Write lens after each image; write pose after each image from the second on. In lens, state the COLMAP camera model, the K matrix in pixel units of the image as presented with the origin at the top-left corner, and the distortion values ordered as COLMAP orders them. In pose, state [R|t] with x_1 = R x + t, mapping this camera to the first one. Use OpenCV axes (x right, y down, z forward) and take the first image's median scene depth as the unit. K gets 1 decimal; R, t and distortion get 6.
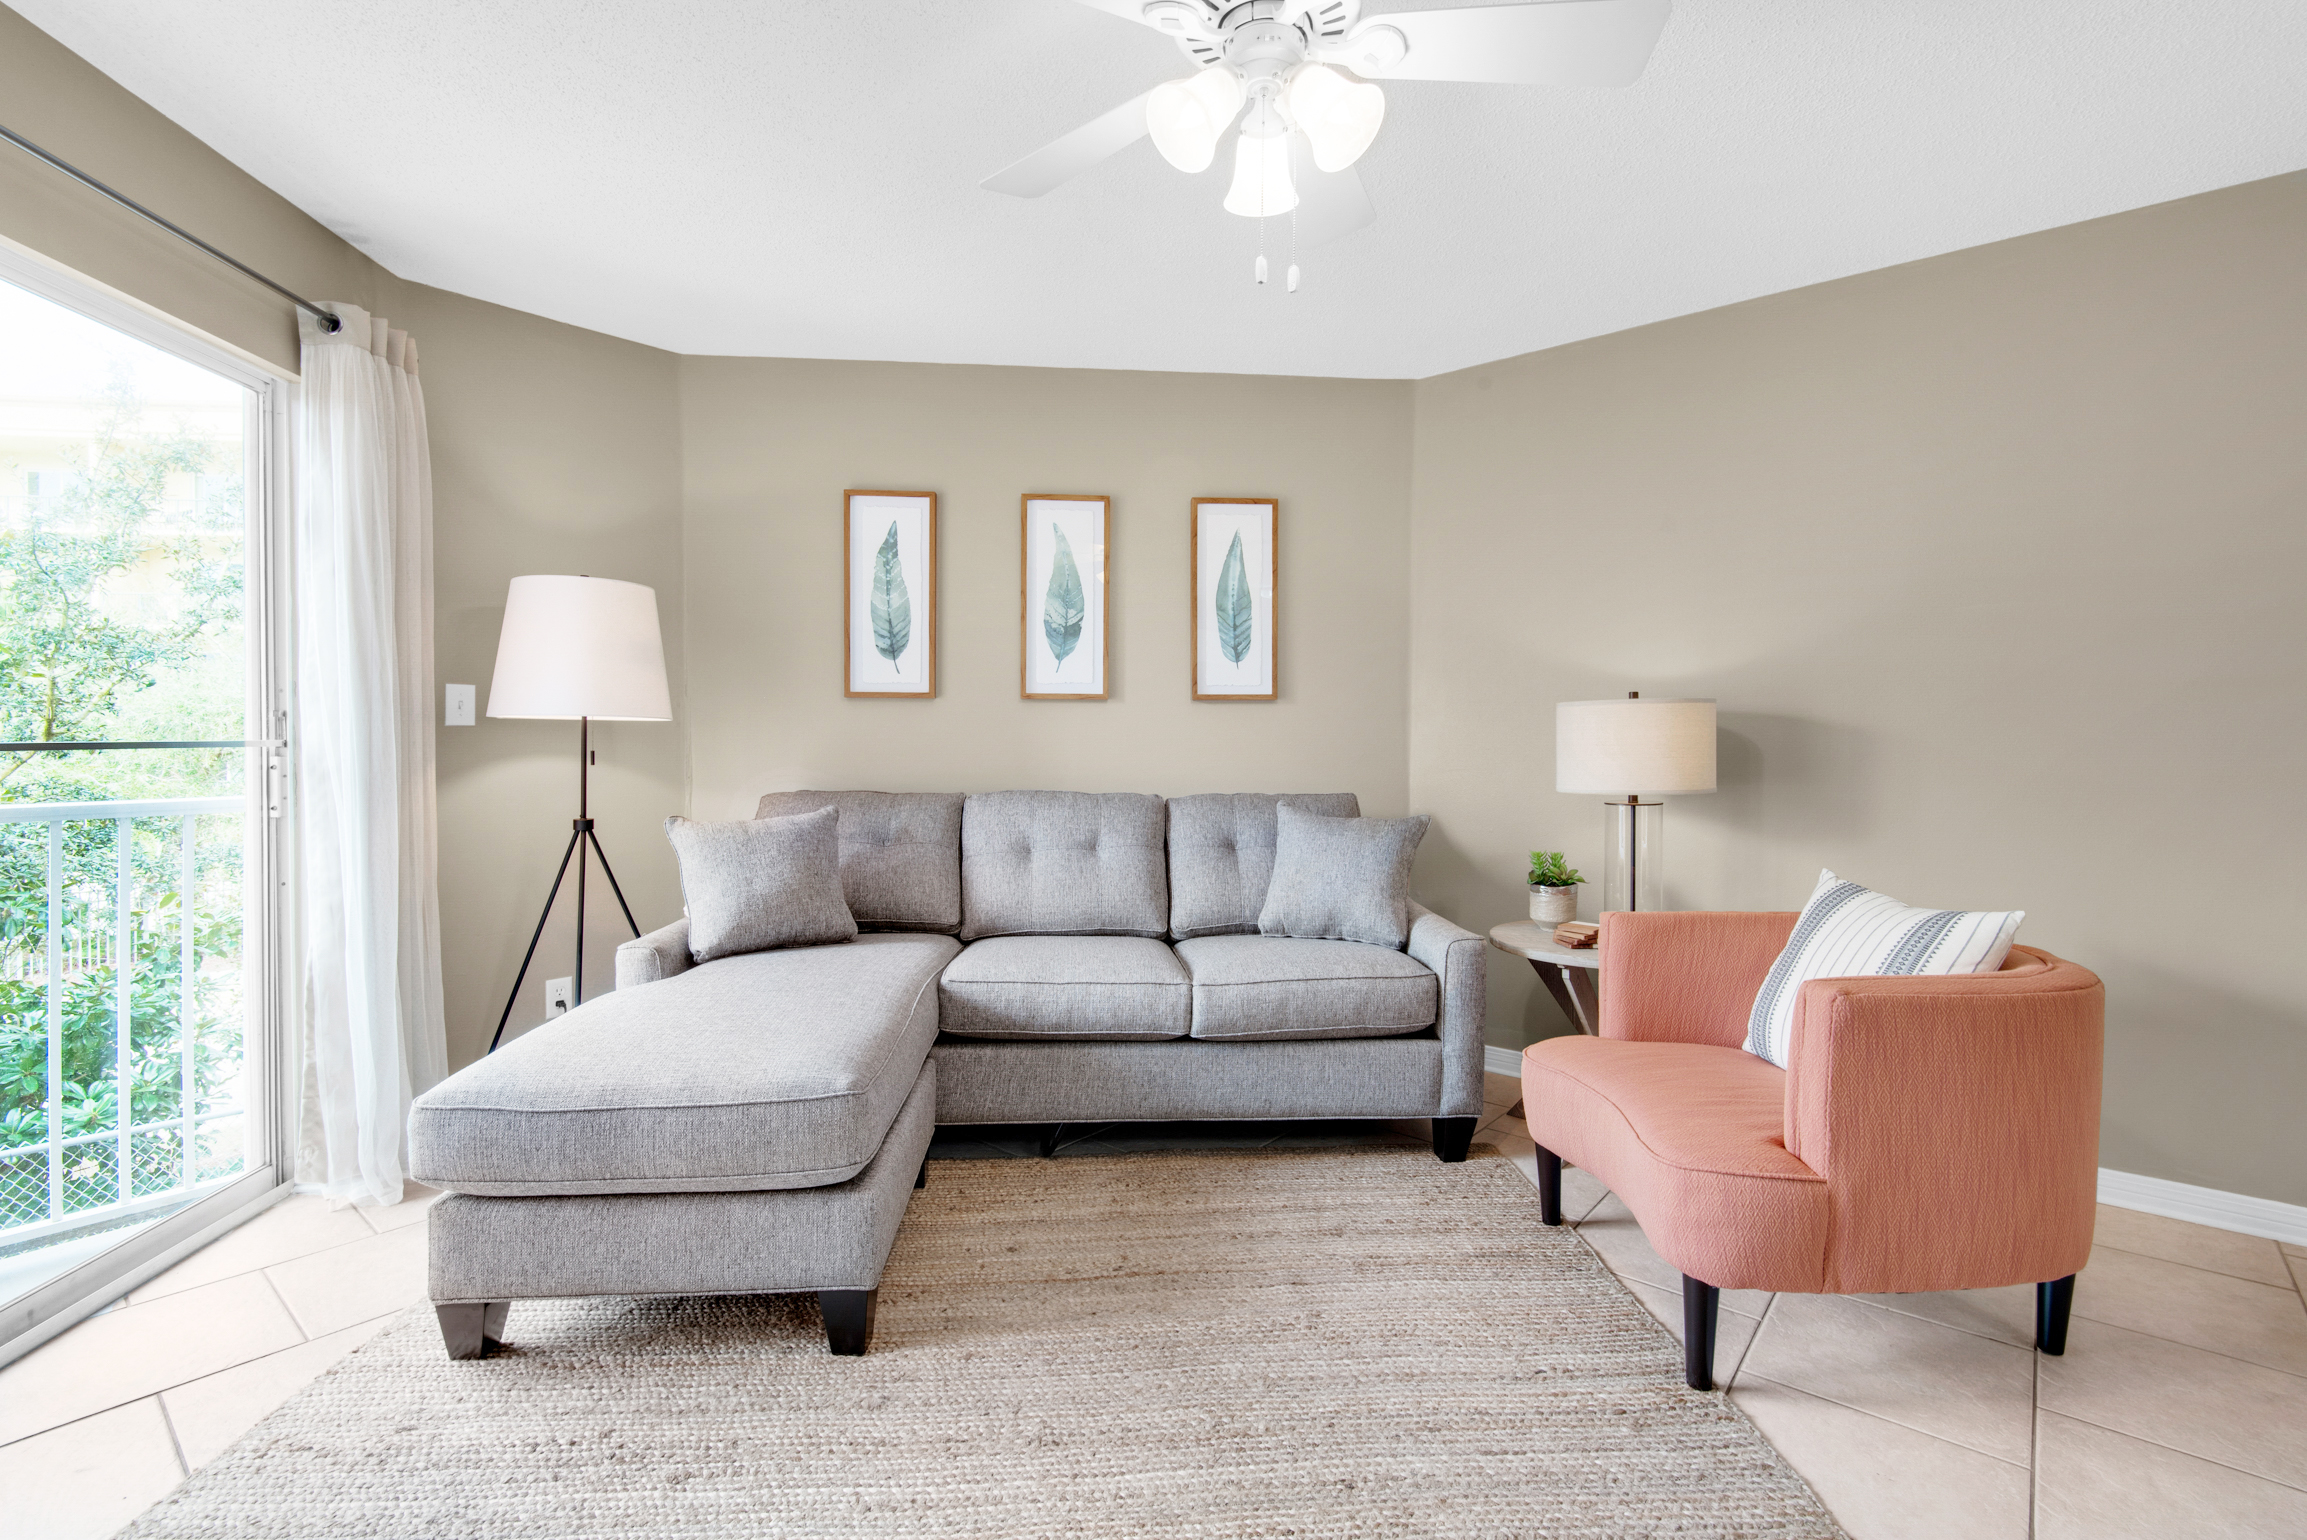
lens RADIAL K [[1040.0, 0, 1163.7], [0, 1040.0, 767.2], [0, 0, 1]] dist [0.002684, -0.001057]
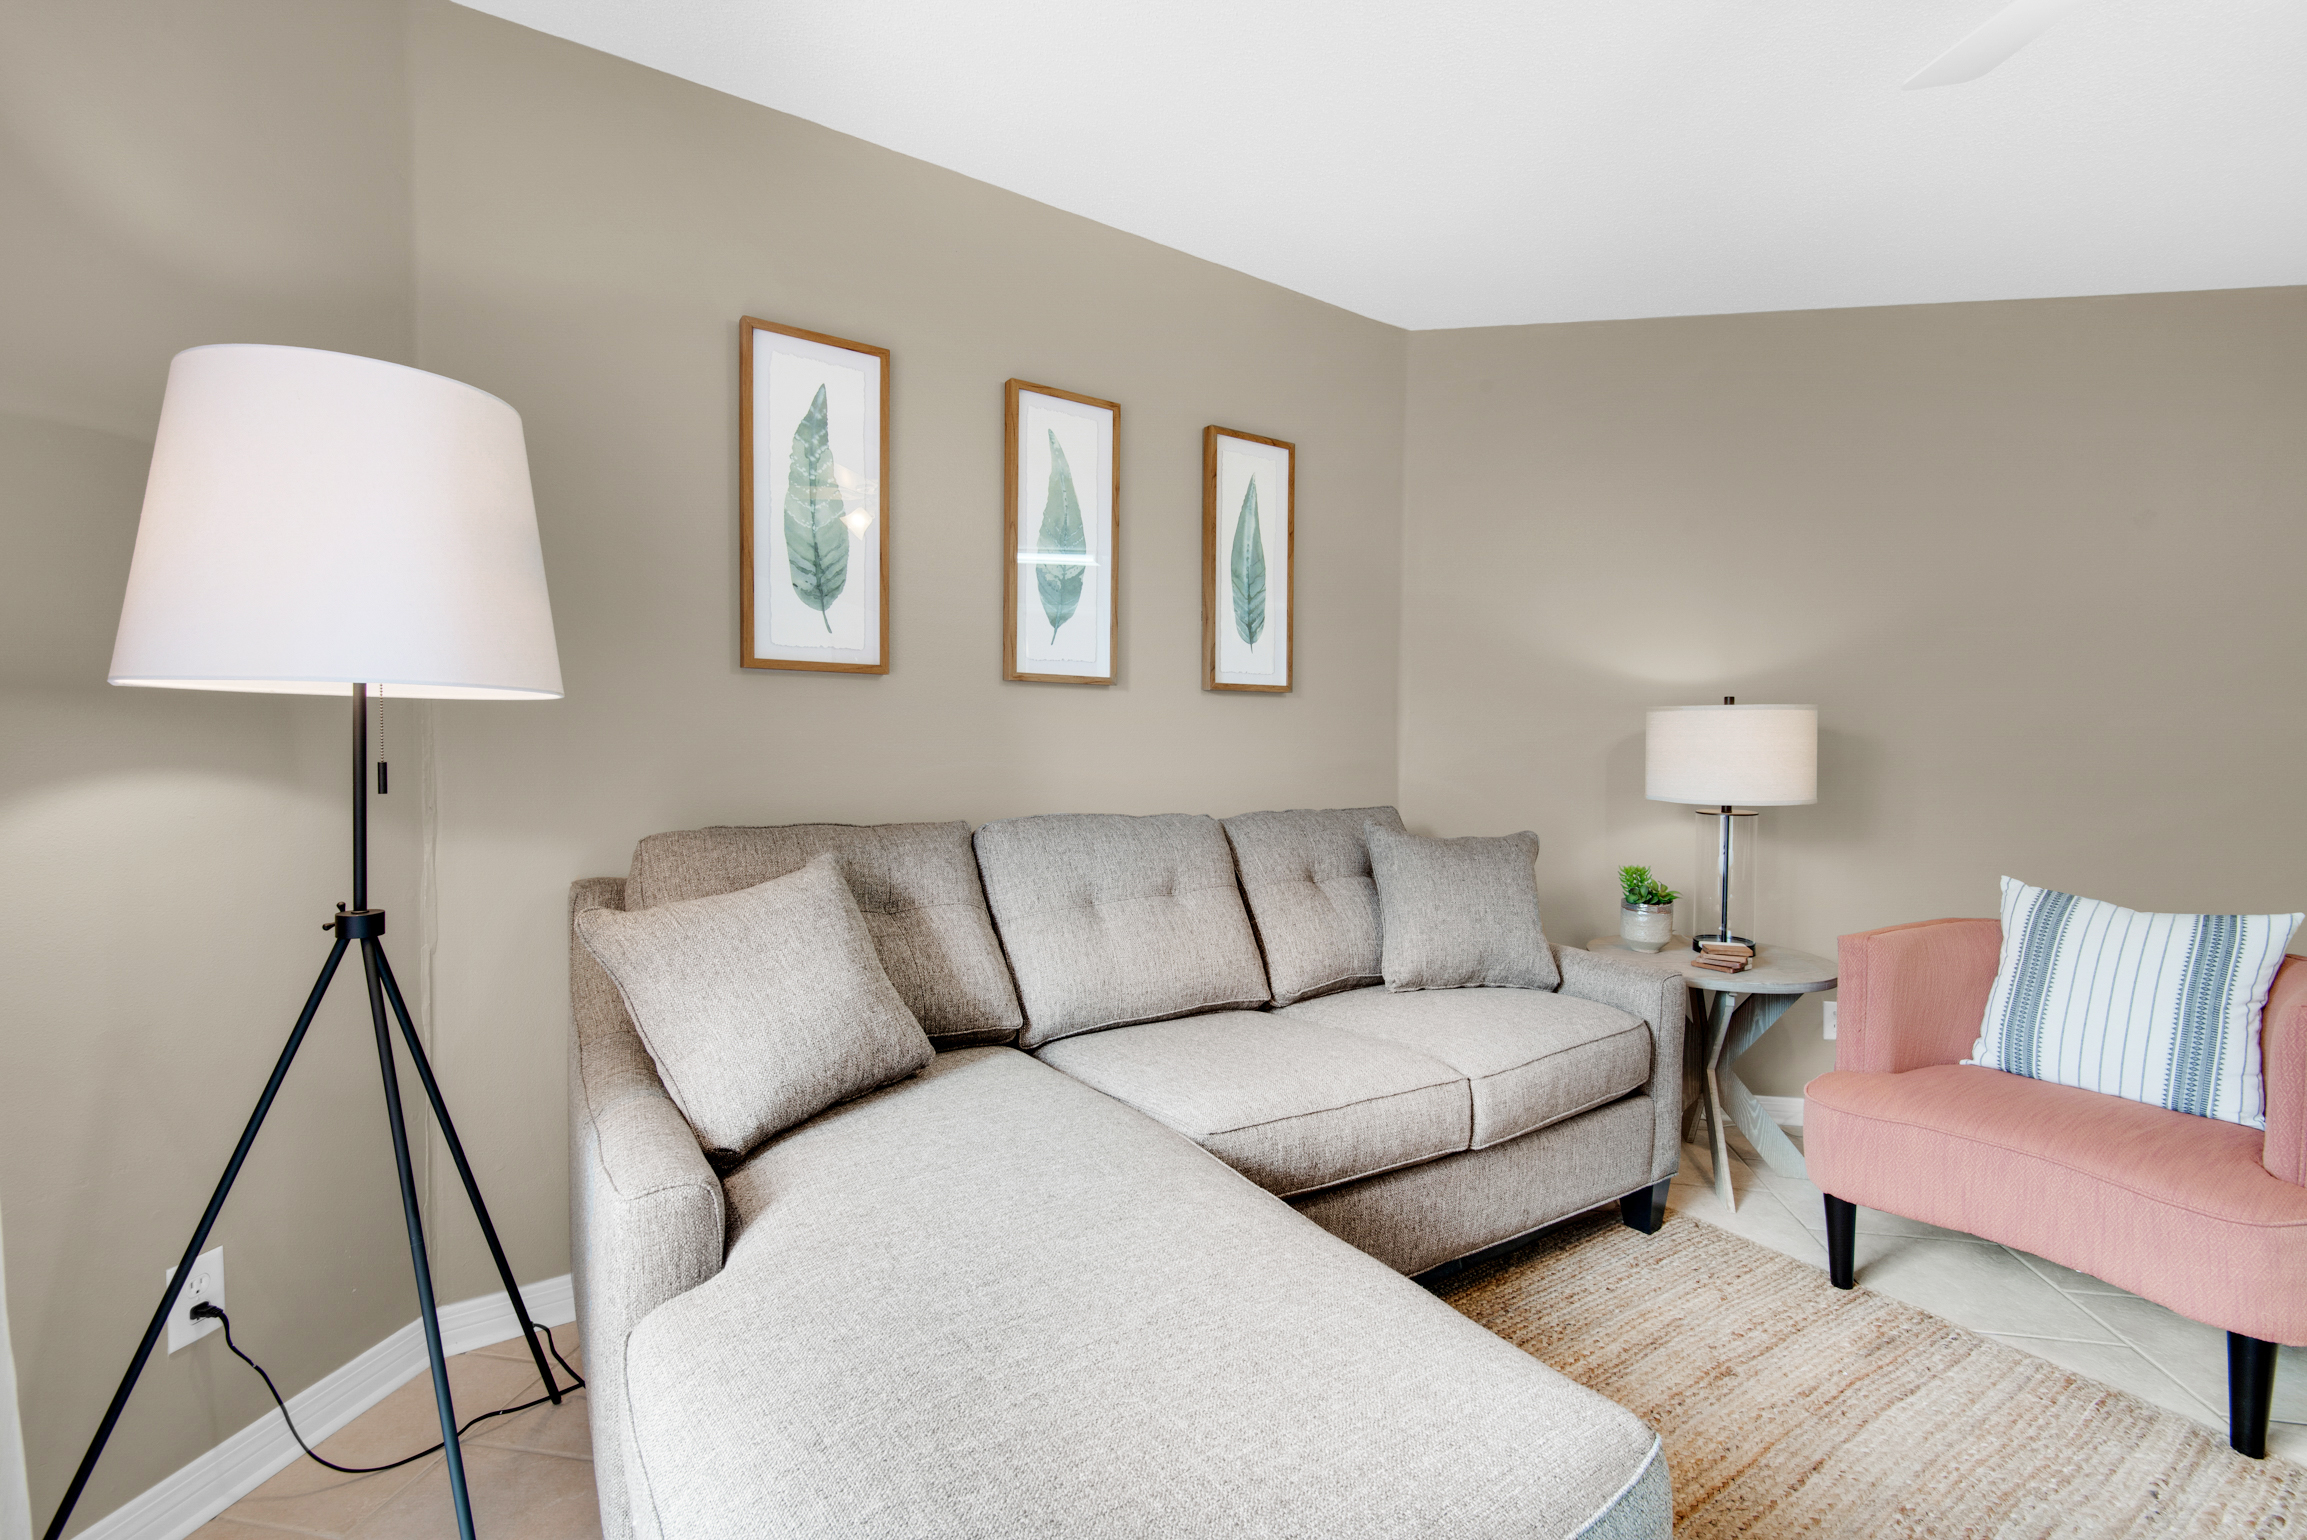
lens RADIAL K [[1040.0, 0, 1155.7], [0, 1040.0, 779.1], [0, 0, 1]] dist [0.002684, -0.001057]
pose [[0.863283, -0.011481, 0.504590, -0.405789], [0.002681, 0.999831, 0.018163, -0.012893], [-0.504713, -0.014327, 0.863168, 0.363671]]
